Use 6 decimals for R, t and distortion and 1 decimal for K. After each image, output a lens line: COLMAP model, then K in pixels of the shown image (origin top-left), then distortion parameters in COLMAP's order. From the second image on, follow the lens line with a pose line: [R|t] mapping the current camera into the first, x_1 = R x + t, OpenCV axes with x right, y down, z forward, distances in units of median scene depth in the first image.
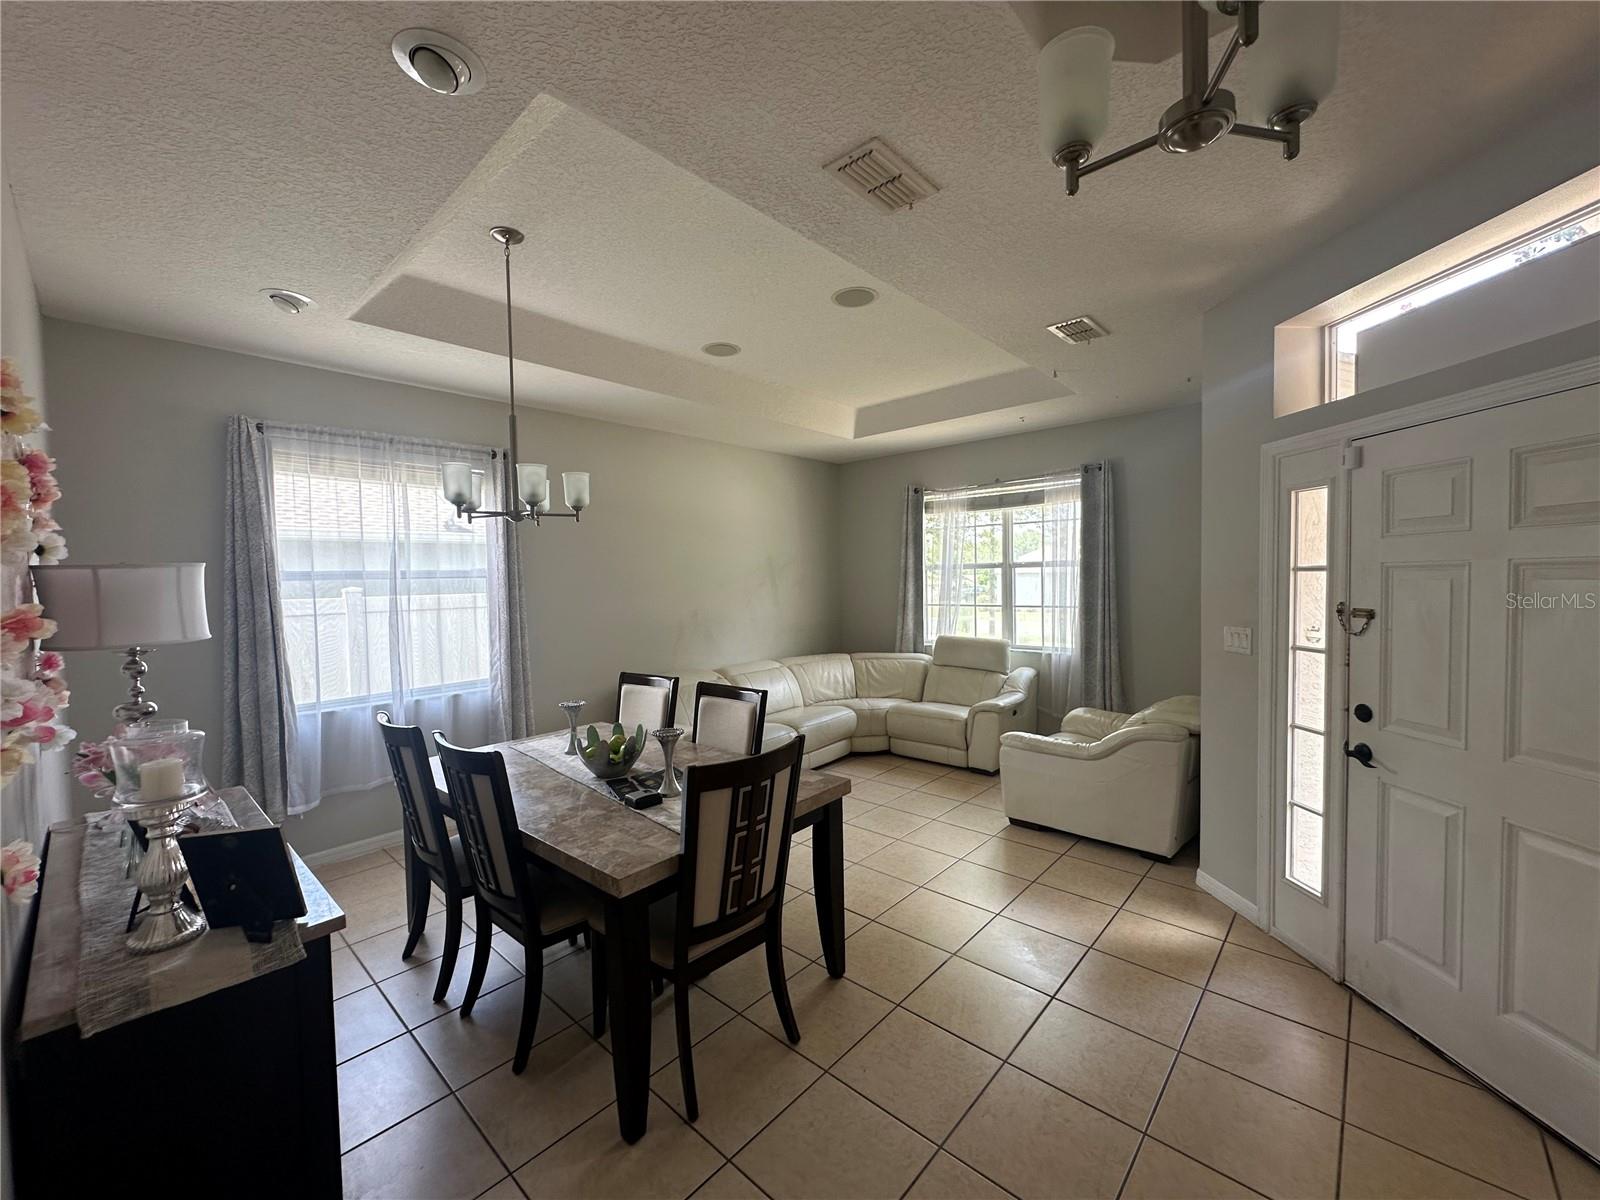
lens RADIAL K [[637.5, 0, 800.5], [0, 637.5, 601.2], [0, 0, 1]] dist [-0.004446, 0.000289]
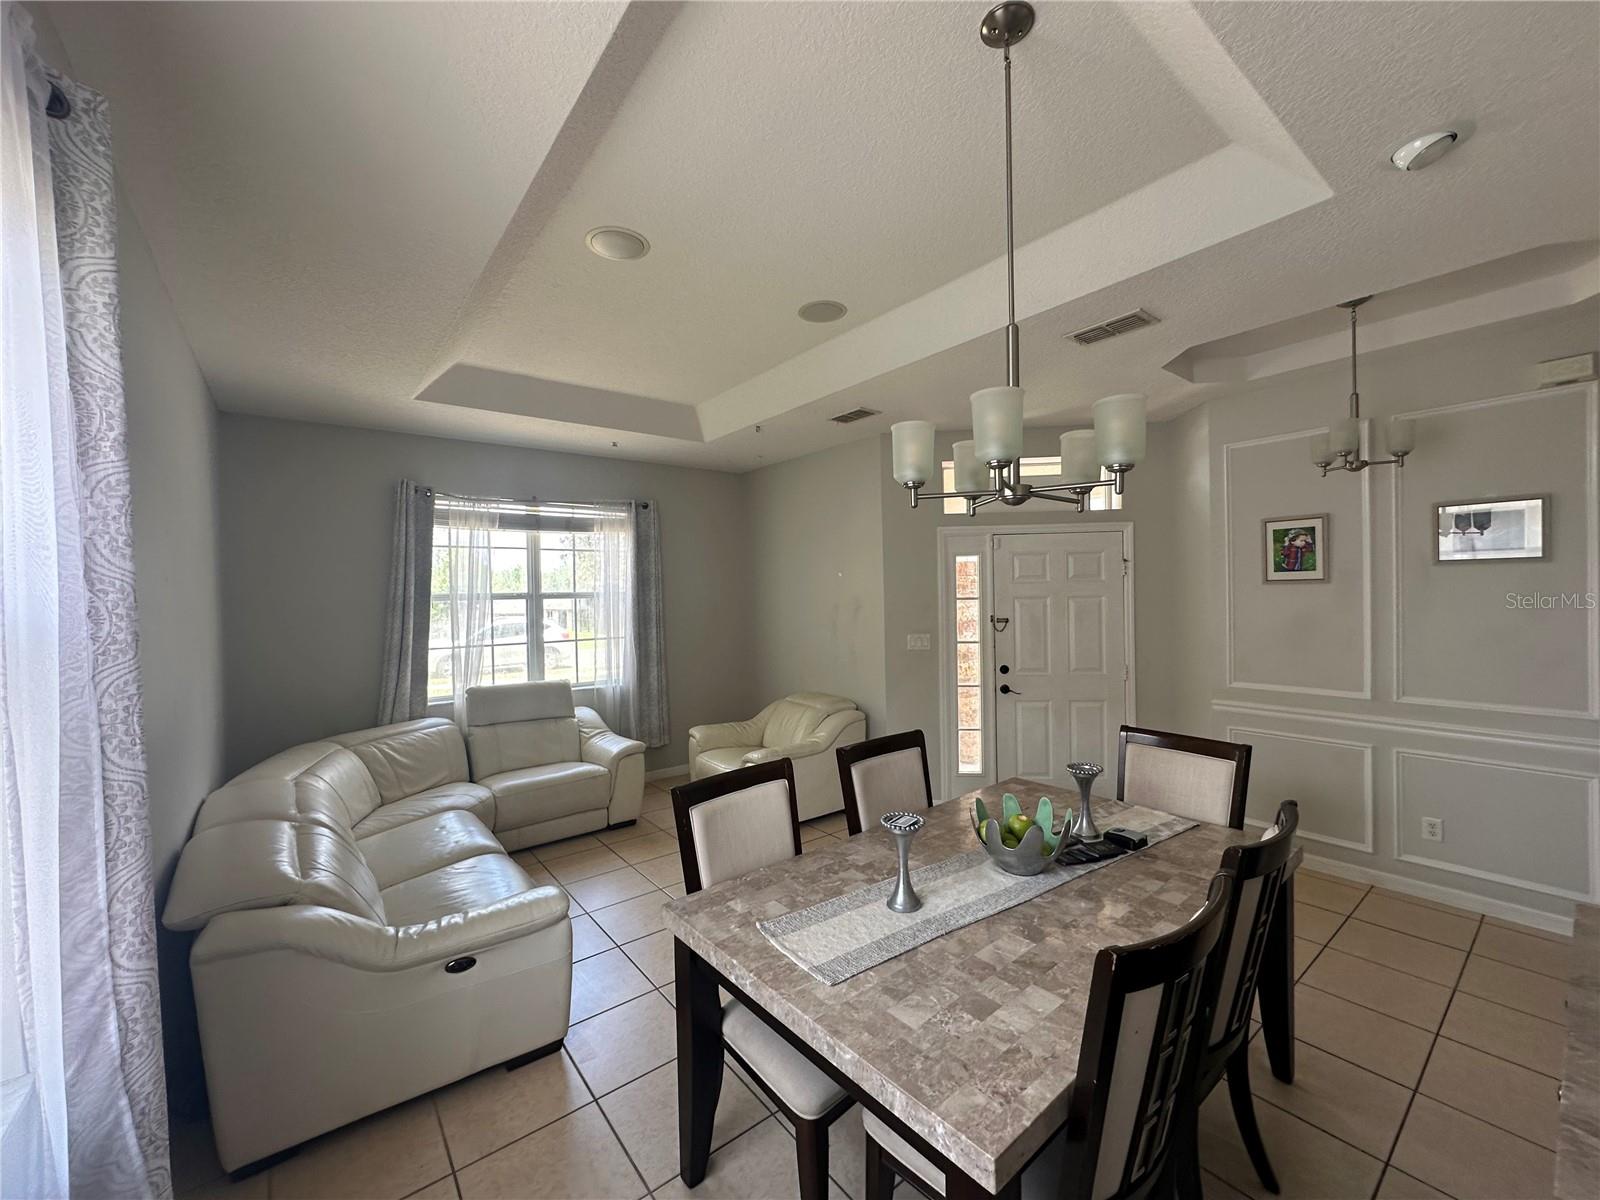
lens RADIAL K [[637.5, 0, 800.5], [0, 637.5, 601.2], [0, 0, 1]] dist [-0.004446, 0.000289]
pose [[0.179470, 0.004057, 0.983755, -0.502300], [0.052272, 0.998540, -0.013654, -0.019360], [-0.982374, 0.053874, 0.178996, 0.516888]]
